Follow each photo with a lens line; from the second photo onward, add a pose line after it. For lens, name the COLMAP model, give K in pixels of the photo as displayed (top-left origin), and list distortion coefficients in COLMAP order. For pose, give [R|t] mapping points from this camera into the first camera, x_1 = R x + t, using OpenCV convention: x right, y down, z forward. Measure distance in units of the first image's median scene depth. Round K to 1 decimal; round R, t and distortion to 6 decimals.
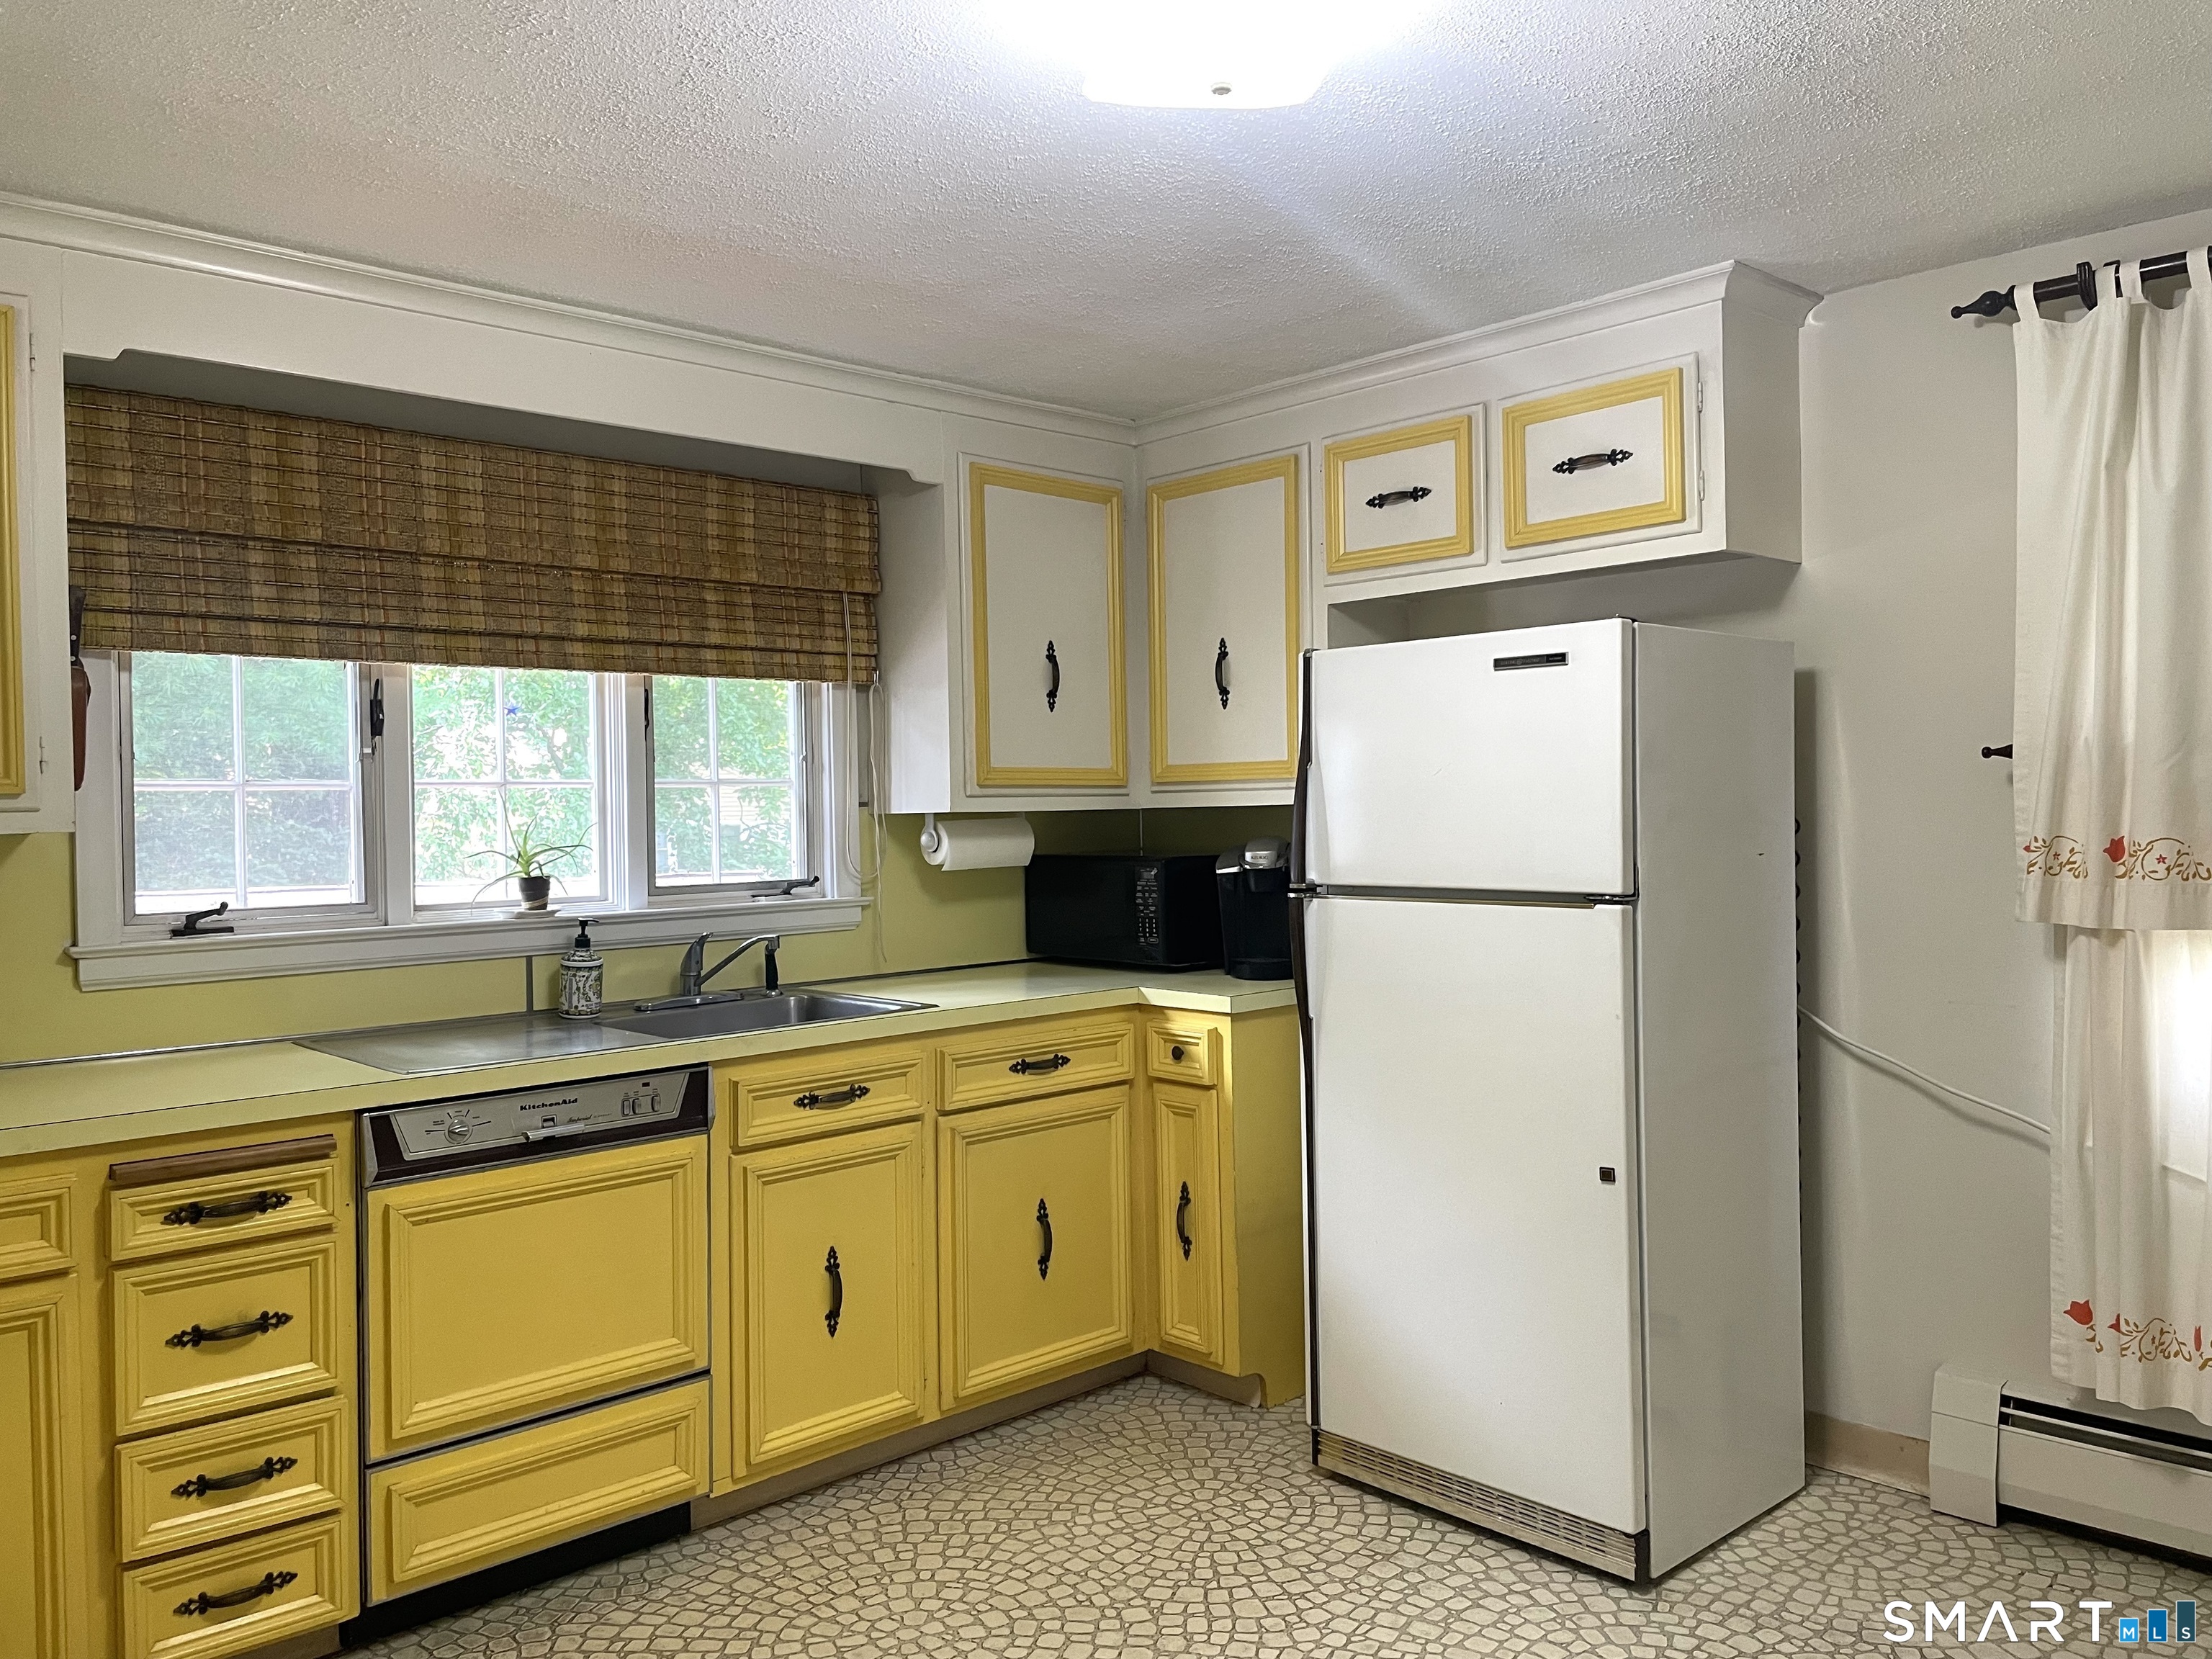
lens RADIAL K [[1655.5, 0, 1106.0], [0, 1655.5, 829.5], [0, 0, 1]] dist [0.145215, -0.189942]
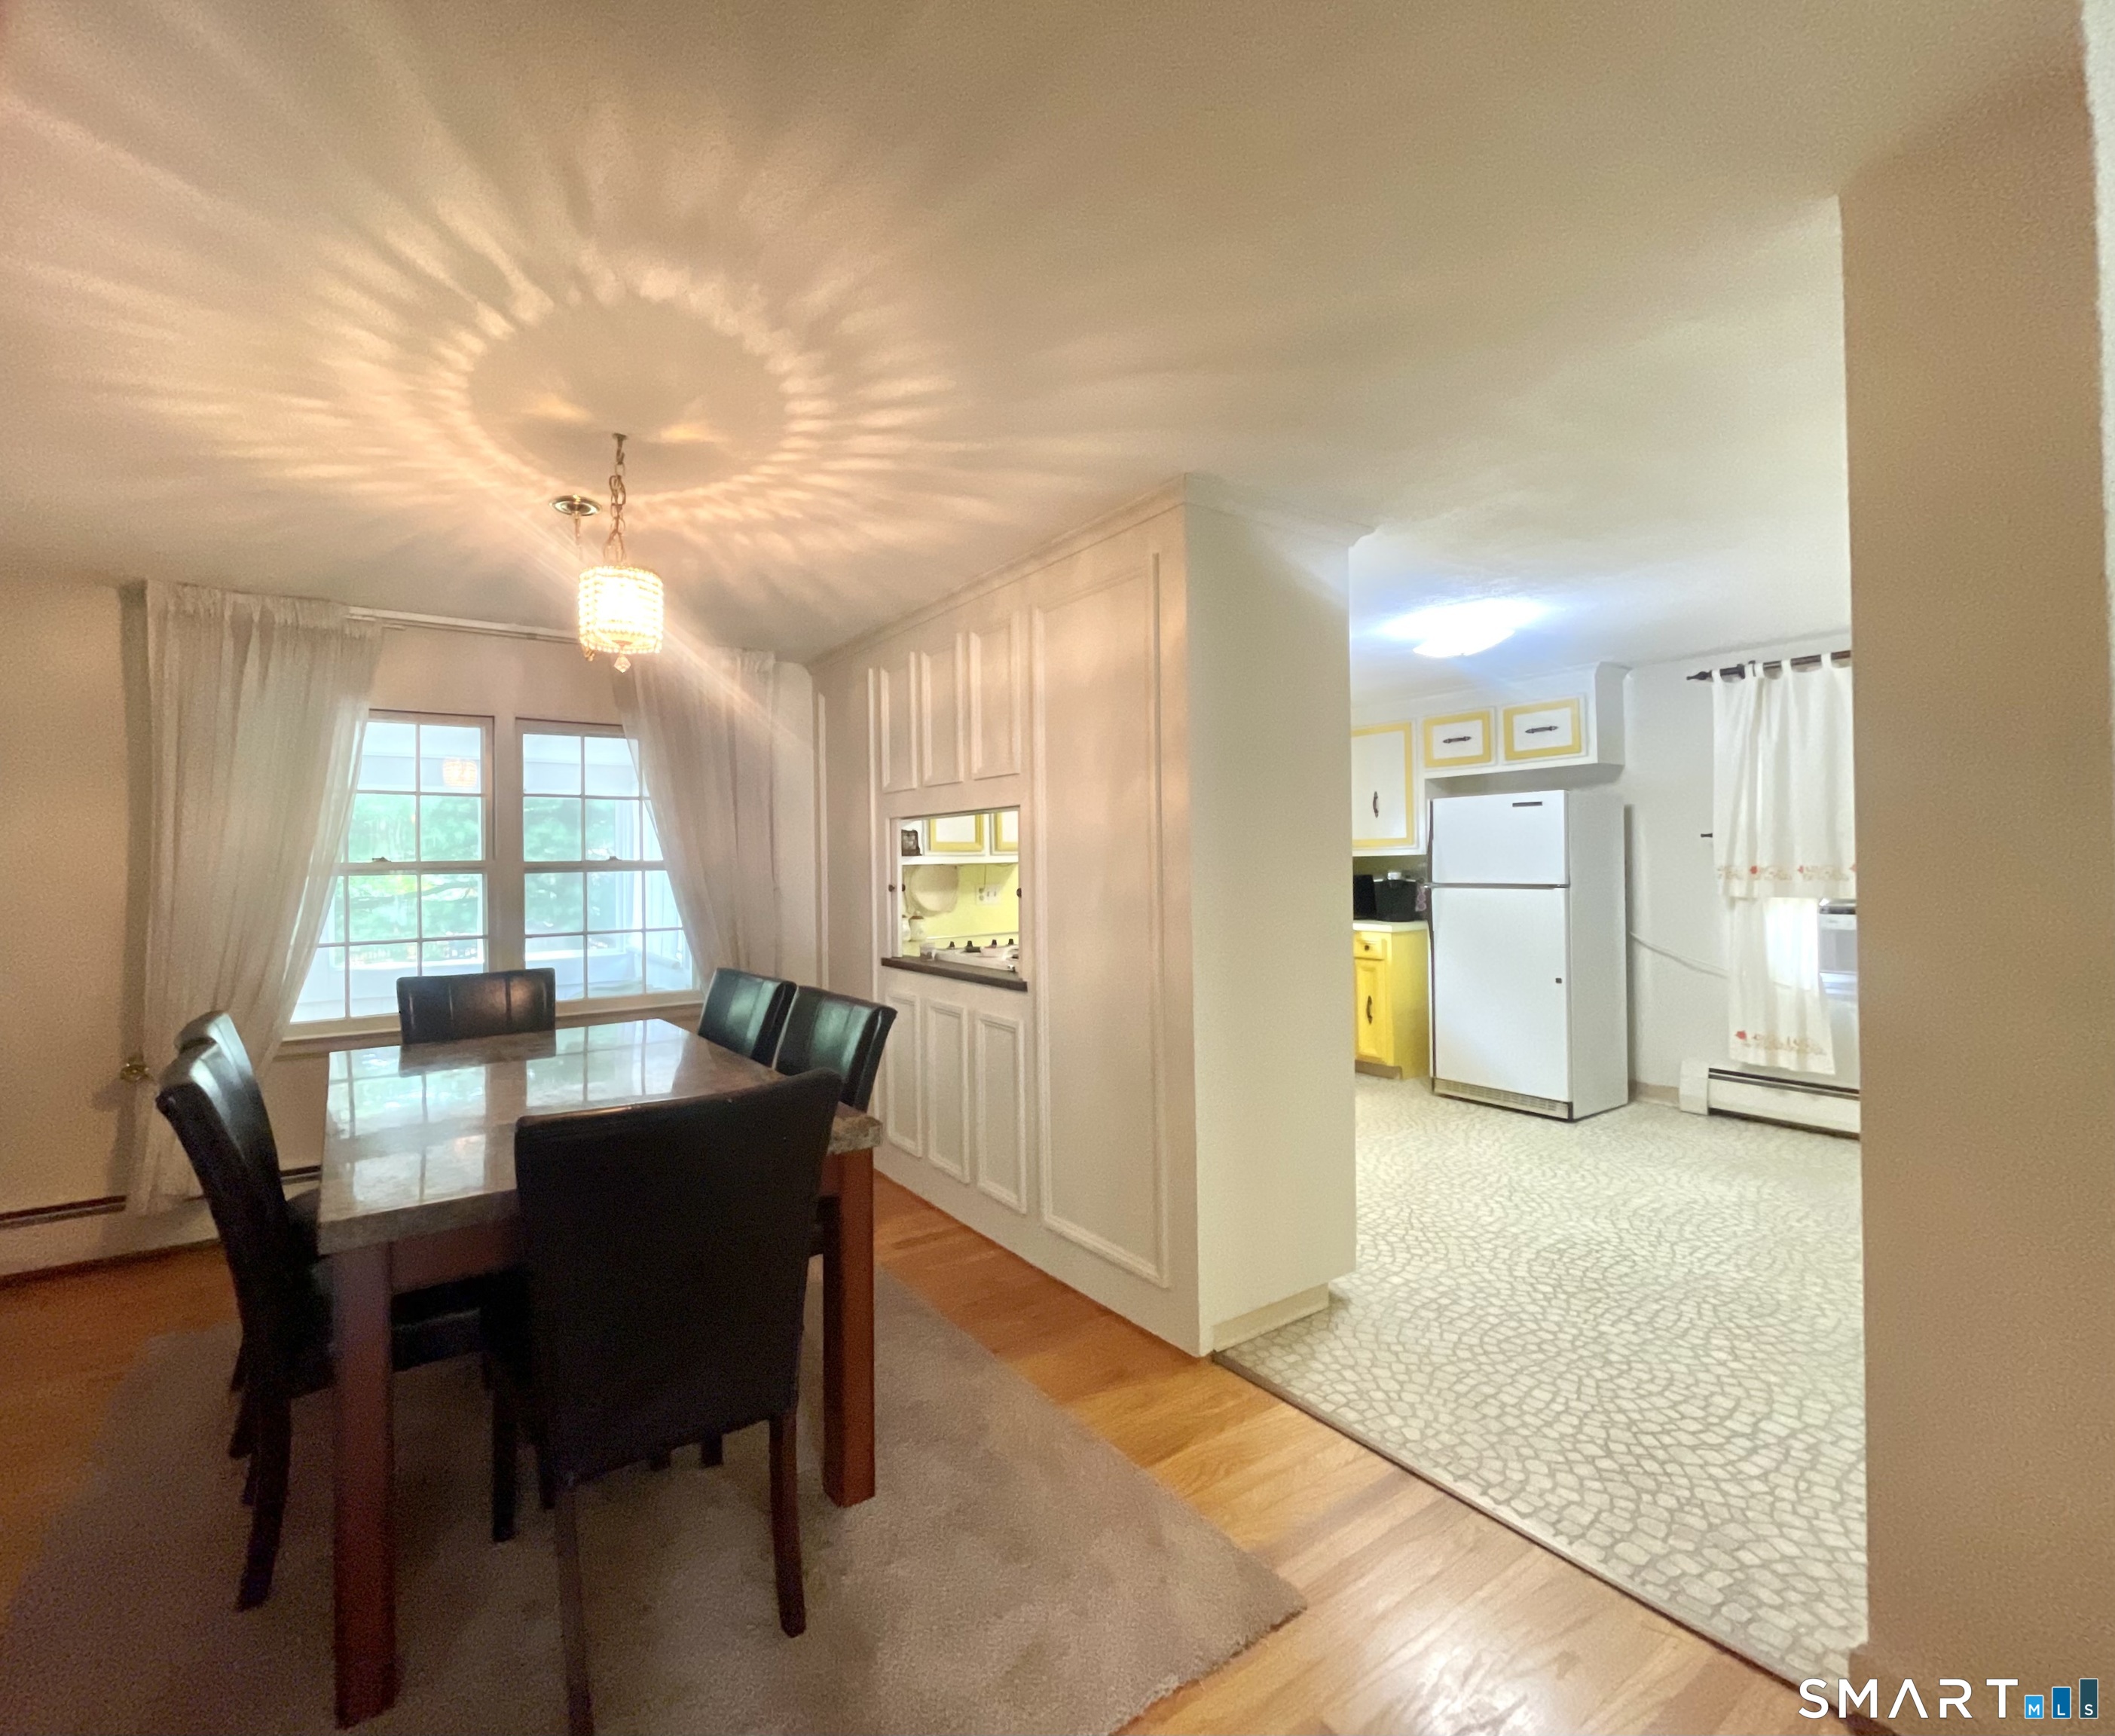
lens RADIAL K [[939.1, 0, 946.2], [0, 939.1, 864.1], [0, 0, 1]] dist [-0.000142, 0.000483]
pose [[0.981778, 0.003042, -0.190009, -0.378097], [-0.005926, 0.999876, -0.014609, 0.029609], [0.189941, 0.015469, 0.981674, -0.695839]]
